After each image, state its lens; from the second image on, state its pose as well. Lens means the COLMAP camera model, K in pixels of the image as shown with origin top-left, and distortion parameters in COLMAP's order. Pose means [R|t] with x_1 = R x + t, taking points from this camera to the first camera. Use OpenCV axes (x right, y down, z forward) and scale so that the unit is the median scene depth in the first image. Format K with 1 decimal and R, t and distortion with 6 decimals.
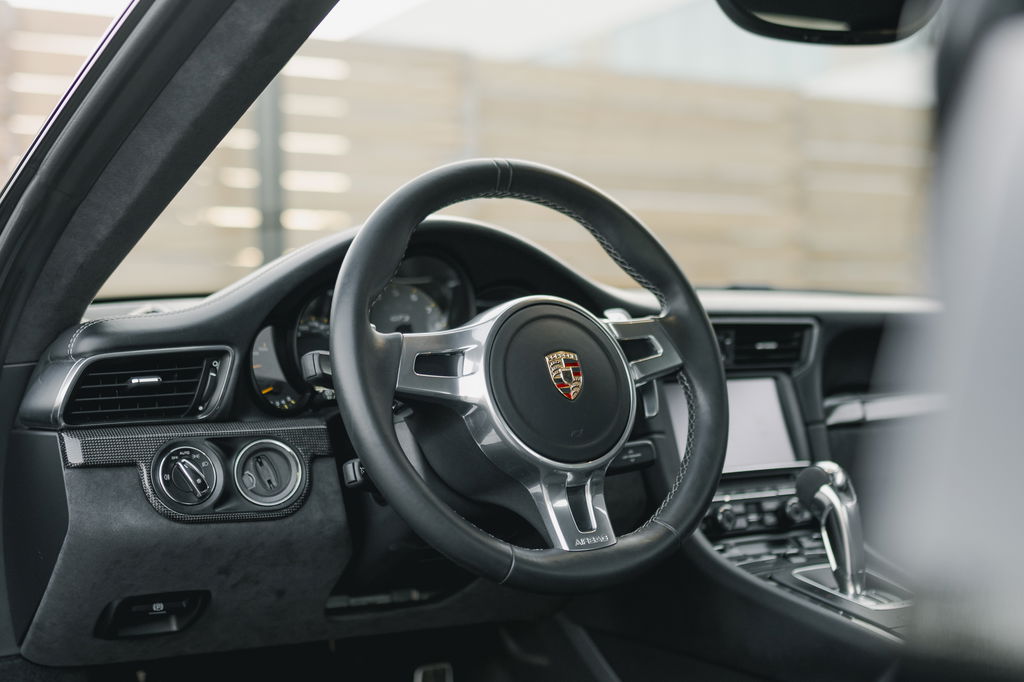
lens RADIAL K [[1481.8, 0, 512.0], [0, 1481.8, 341.0], [0, 0, 1]] dist [-0.003387, -0.022825]
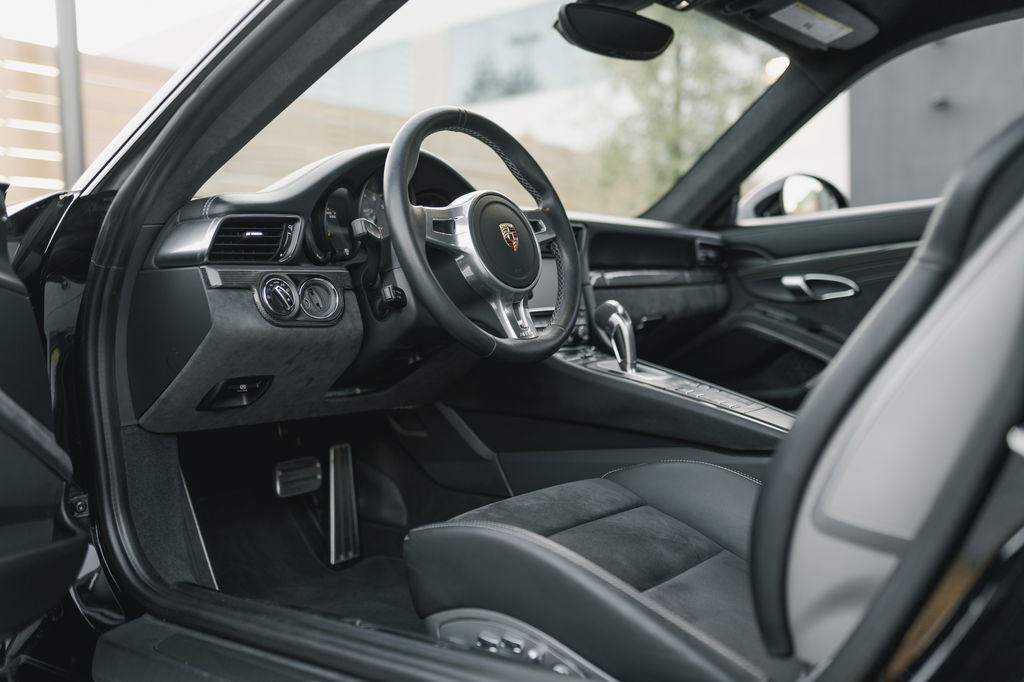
lens RADIAL K [[968.8, 0, 512.0], [0, 968.8, 341.0], [0, 0, 1]] dist [-0.008904, -0.008314]
pose [[0.947107, -0.014416, 0.320595, -0.314198], [-0.001207, 0.998823, 0.048480, 0.087550], [-0.320917, -0.046303, 0.945975, -0.046000]]
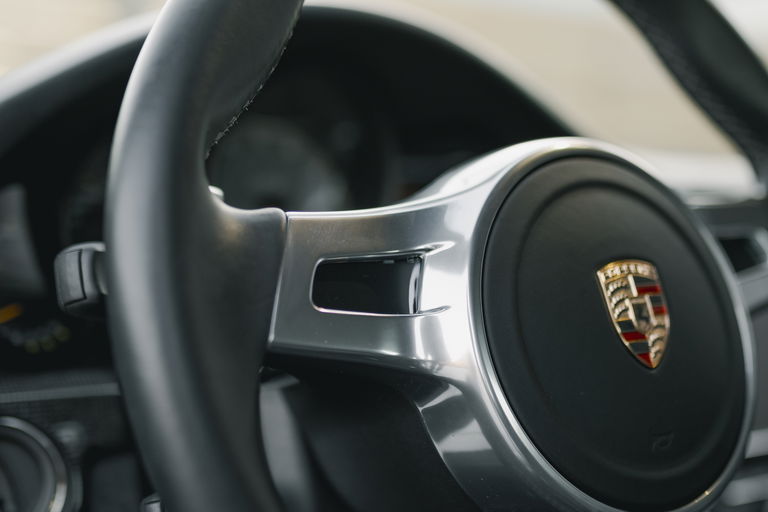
lens RADIAL K [[1111.4, 0, 384.0], [0, 1111.4, 256.0], [0, 0, 1]] dist [-0.003387, -0.022825]
pose [[0.998786, 0.028768, 0.039992, -0.055761], [-0.029390, 0.999455, 0.015049, 0.002645], [-0.039537, -0.016206, 0.999087, 0.657497]]
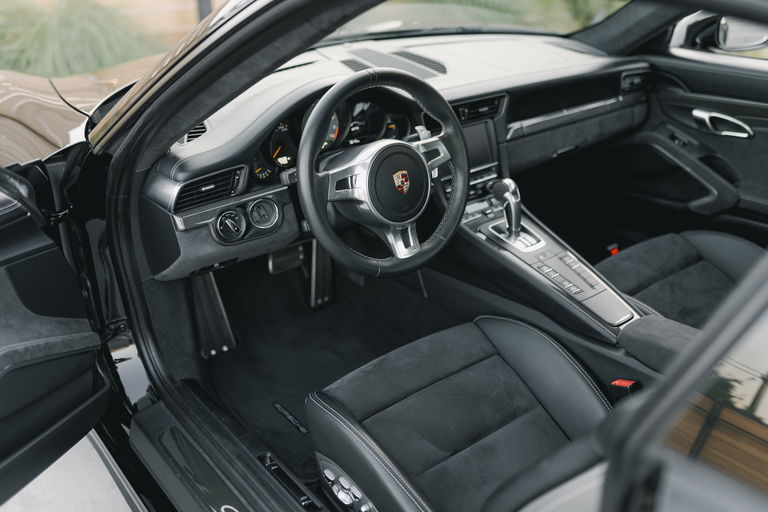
lens RADIAL K [[726.6, 0, 384.0], [0, 726.6, 256.0], [0, 0, 1]] dist [-0.008904, -0.008314]
pose [[0.995549, -0.016988, 0.092700, -0.091334], [-0.027561, 0.888140, 0.458746, -0.372219], [-0.090123, -0.459260, 0.883719, -0.001517]]
